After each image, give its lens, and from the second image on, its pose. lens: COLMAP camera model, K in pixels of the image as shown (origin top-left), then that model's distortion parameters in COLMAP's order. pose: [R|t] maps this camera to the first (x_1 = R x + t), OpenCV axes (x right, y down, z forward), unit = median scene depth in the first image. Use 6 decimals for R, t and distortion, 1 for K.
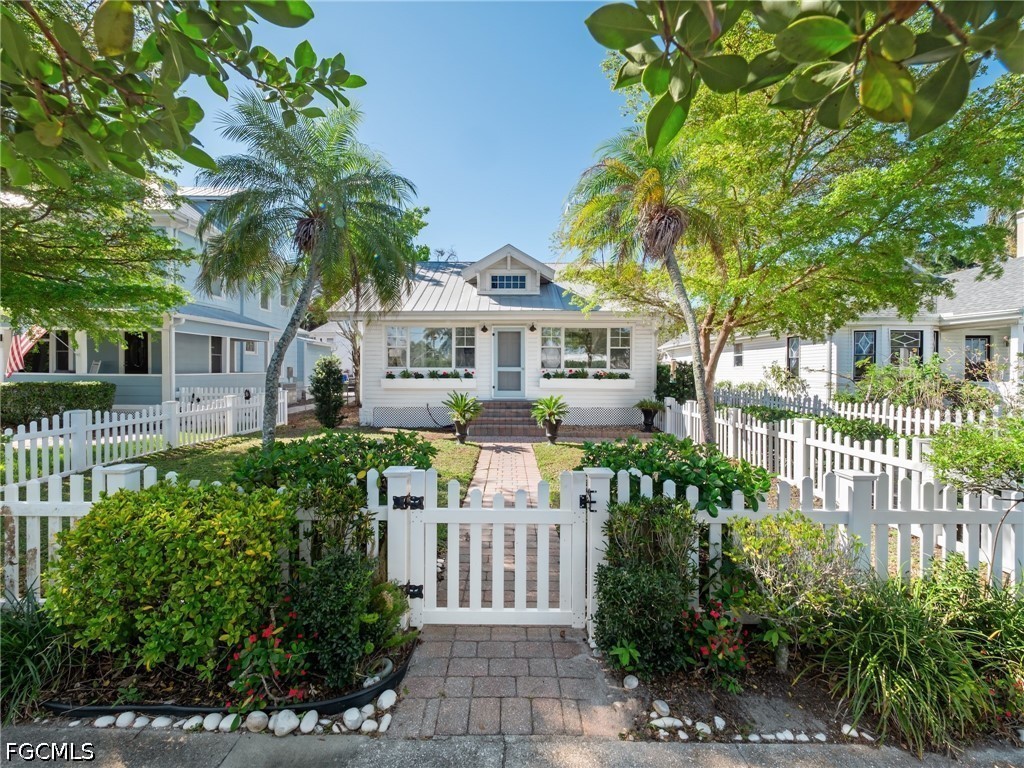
lens RADIAL K [[427.0, 0, 512.0], [0, 427.0, 384.0], [0, 0, 1]] dist [-0.000678, -0.000099]
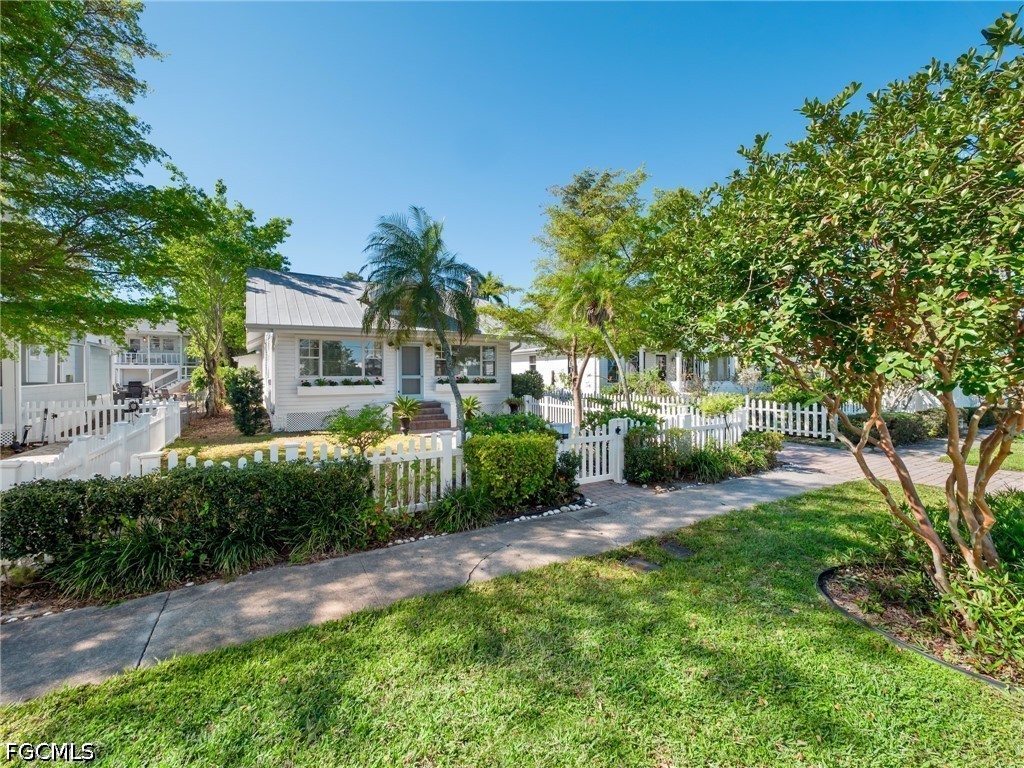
lens RADIAL K [[427.0, 0, 512.0], [0, 427.0, 384.0], [0, 0, 1]] dist [-0.000678, -0.000099]
pose [[0.852522, -0.017251, 0.522406, -0.405161], [0.022499, 0.999740, -0.003702, -0.002929], [-0.522207, 0.014909, 0.852689, -0.207917]]
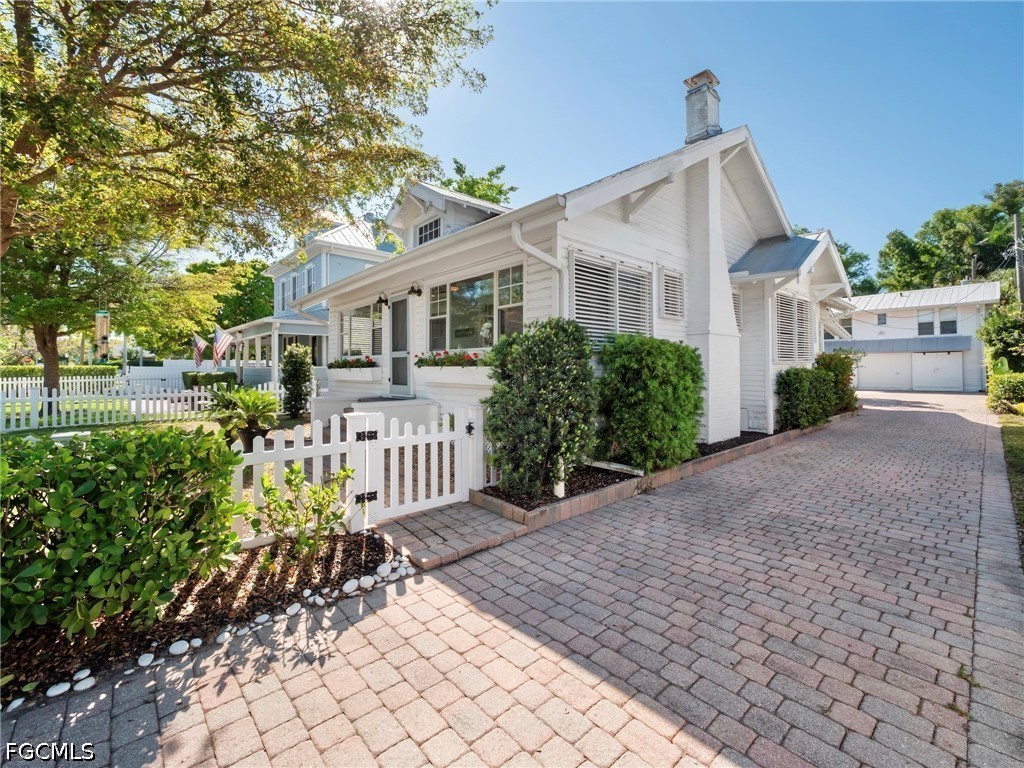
lens RADIAL K [[428.2, 0, 492.0], [0, 428.2, 366.2], [0, 0, 1]] dist [-0.014141, -0.000088]
pose [[0.650565, -0.010219, -0.759381, 0.621452], [-0.012937, 0.999615, -0.024535, 0.000314], [0.759340, 0.025786, 0.650183, 0.662505]]
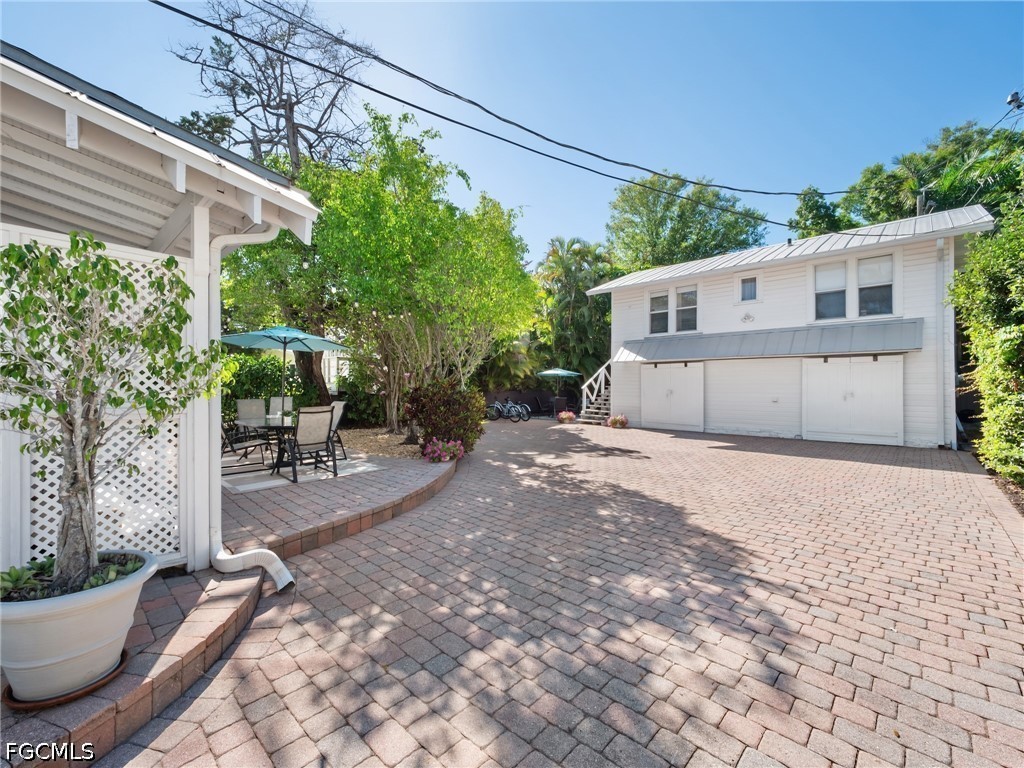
lens RADIAL K [[427.0, 0, 512.0], [0, 427.0, 384.0], [0, 0, 1]] dist [-0.000678, -0.000099]
pose [[0.732364, -0.007108, -0.680876, 0.567693], [-0.009343, 0.999746, -0.020487, -0.055349], [0.680849, 0.021365, 0.732112, 2.359484]]
